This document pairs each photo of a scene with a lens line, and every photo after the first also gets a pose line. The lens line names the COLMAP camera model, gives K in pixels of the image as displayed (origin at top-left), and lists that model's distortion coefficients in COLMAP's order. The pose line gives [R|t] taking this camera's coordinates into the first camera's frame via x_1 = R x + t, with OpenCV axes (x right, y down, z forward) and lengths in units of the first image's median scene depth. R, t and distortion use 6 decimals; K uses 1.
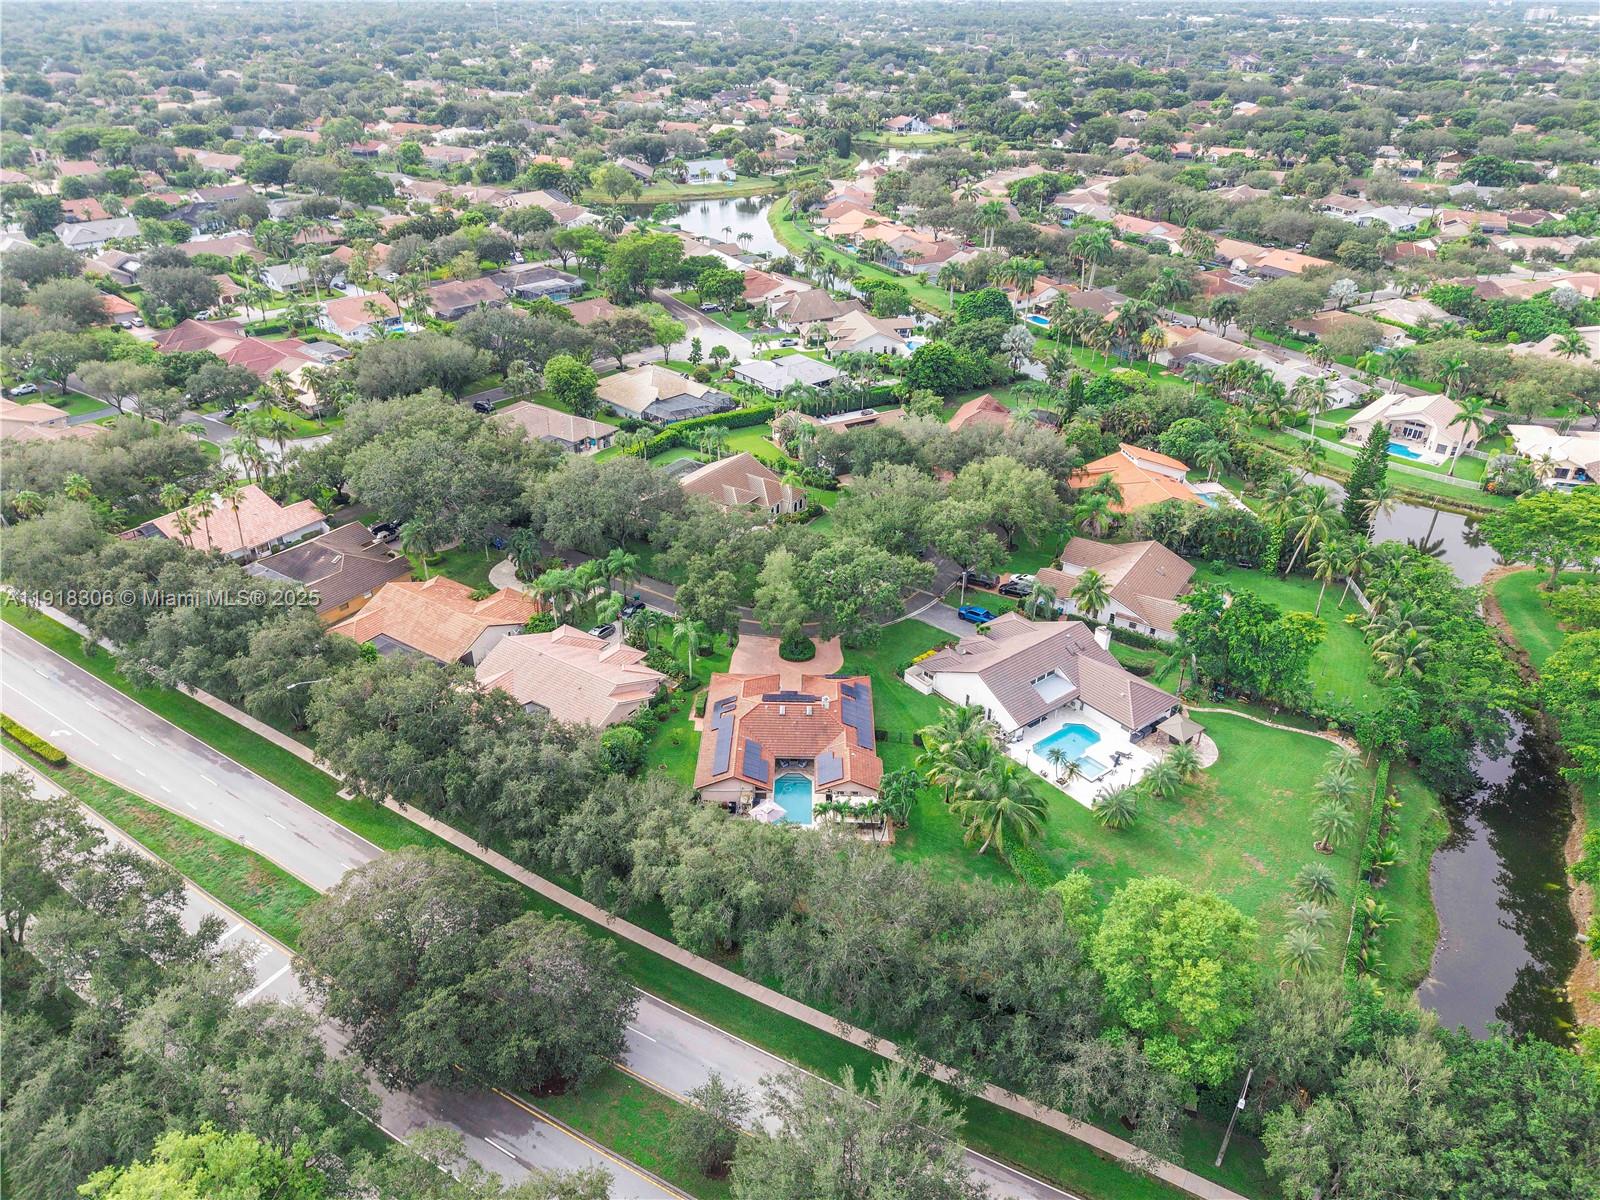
lens RADIAL K [[1078.8, 0, 807.7], [0, 1078.8, 607.4], [0, 0, 1]] dist [0.062476, -0.068288]
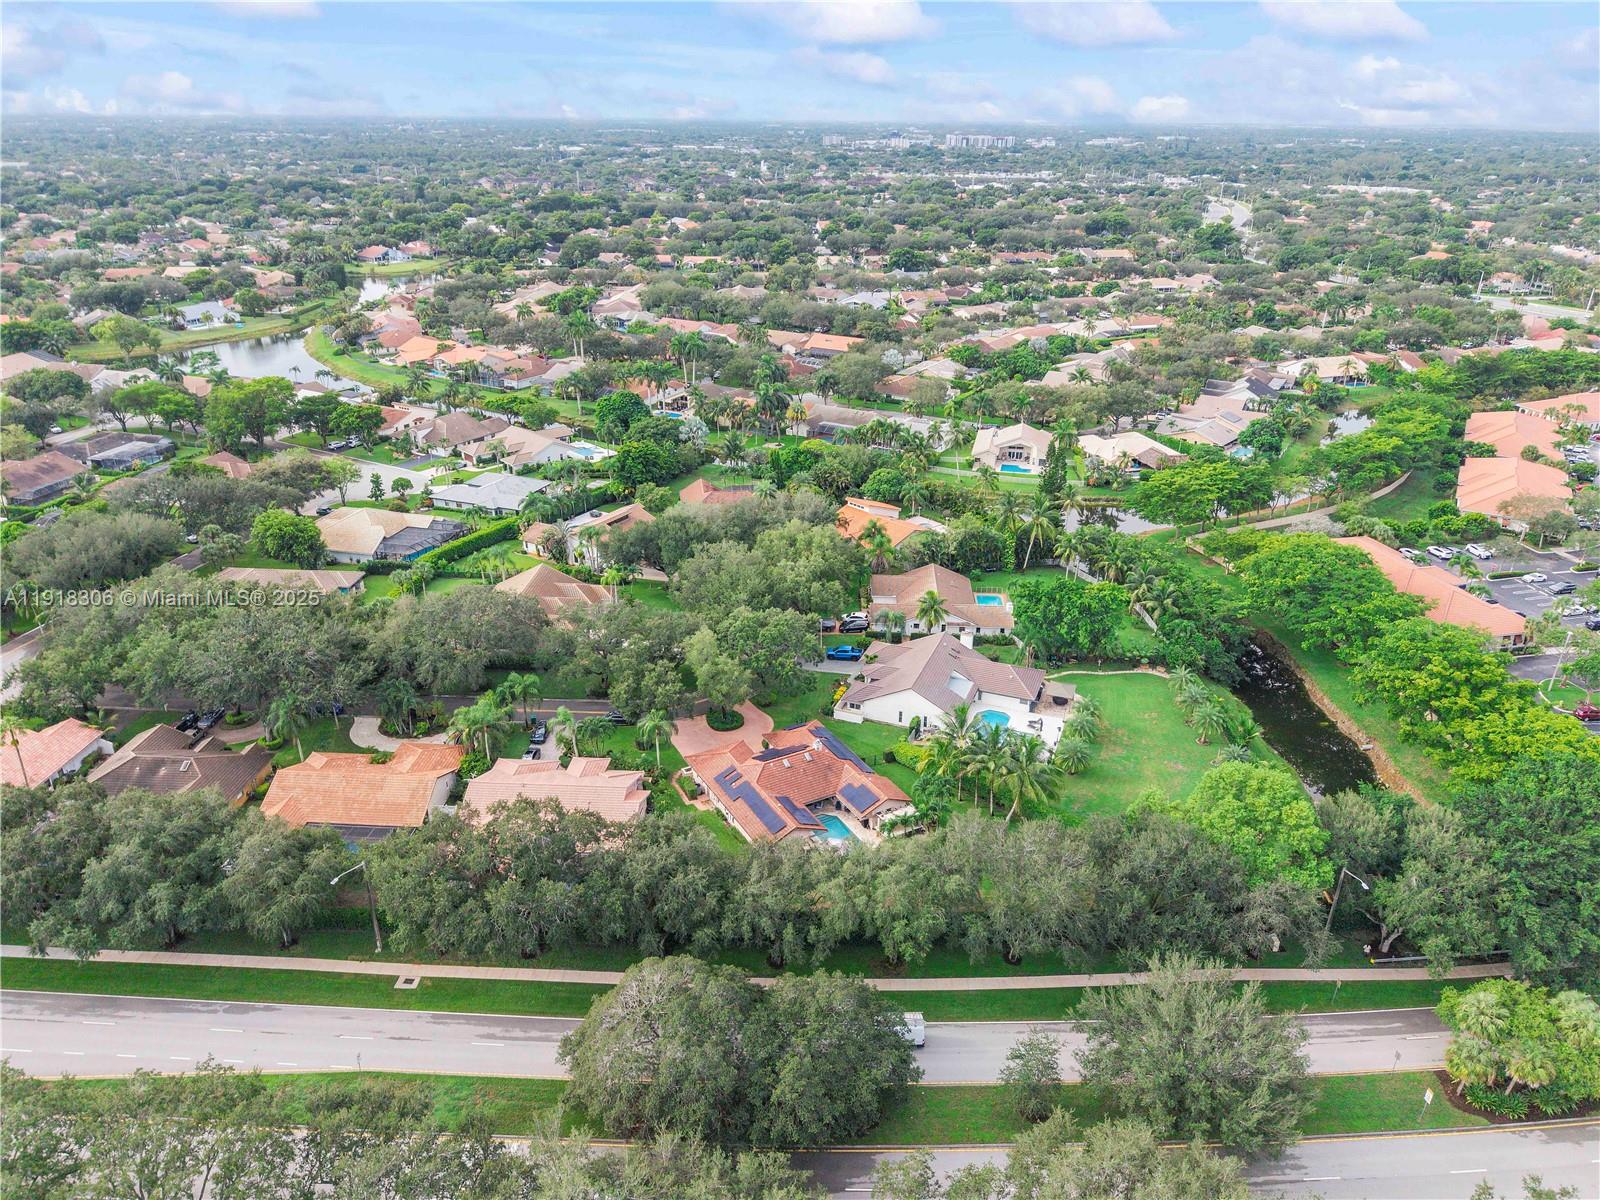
lens RADIAL K [[1078.8, 0, 807.7], [0, 1078.8, 607.4], [0, 0, 1]] dist [0.062476, -0.068288]
pose [[0.867231, -0.213713, 0.449708, -0.284331], [0.256245, 0.965974, -0.035094, -0.006821], [-0.426907, 0.145671, 0.892486, 0.008865]]
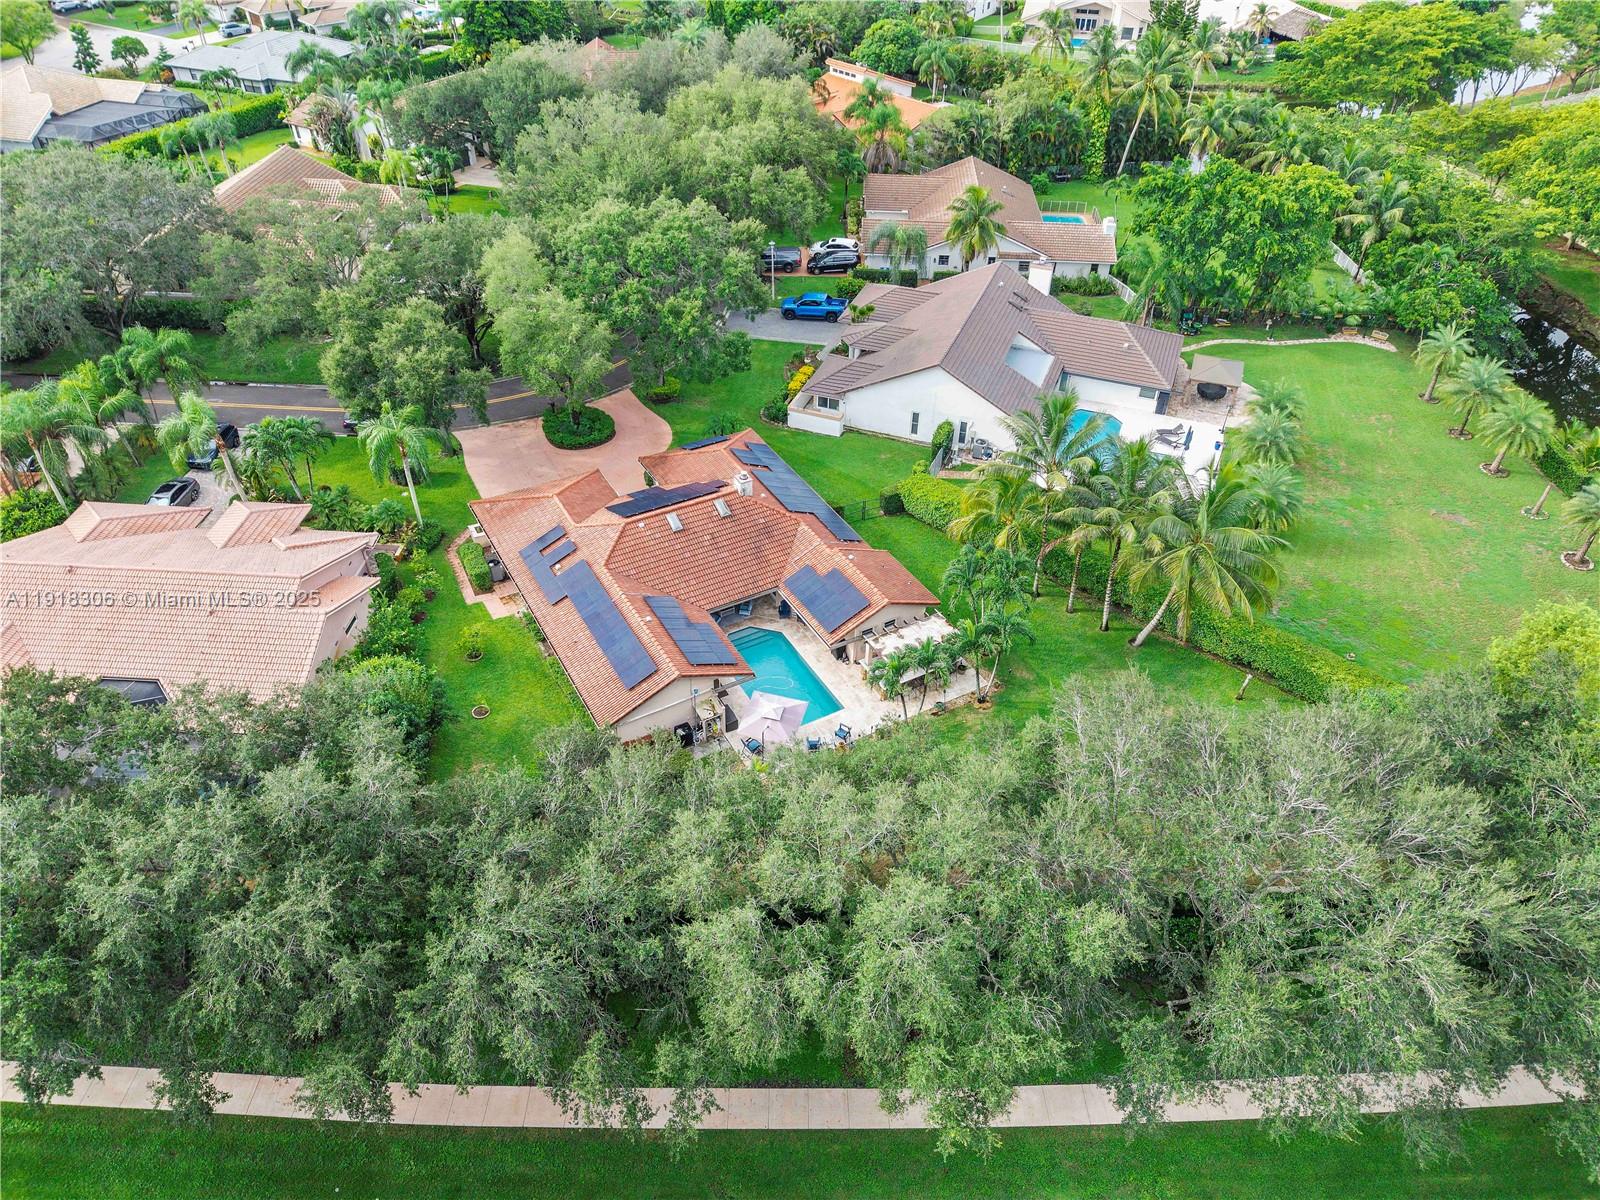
lens RADIAL K [[1078.8, 0, 807.7], [0, 1078.8, 607.4], [0, 0, 1]] dist [0.062476, -0.068288]
pose [[0.865250, -0.323238, 0.383223, -0.110240], [0.252222, 0.941275, 0.224468, 0.022544], [-0.433275, -0.097563, 0.895965, 0.325559]]
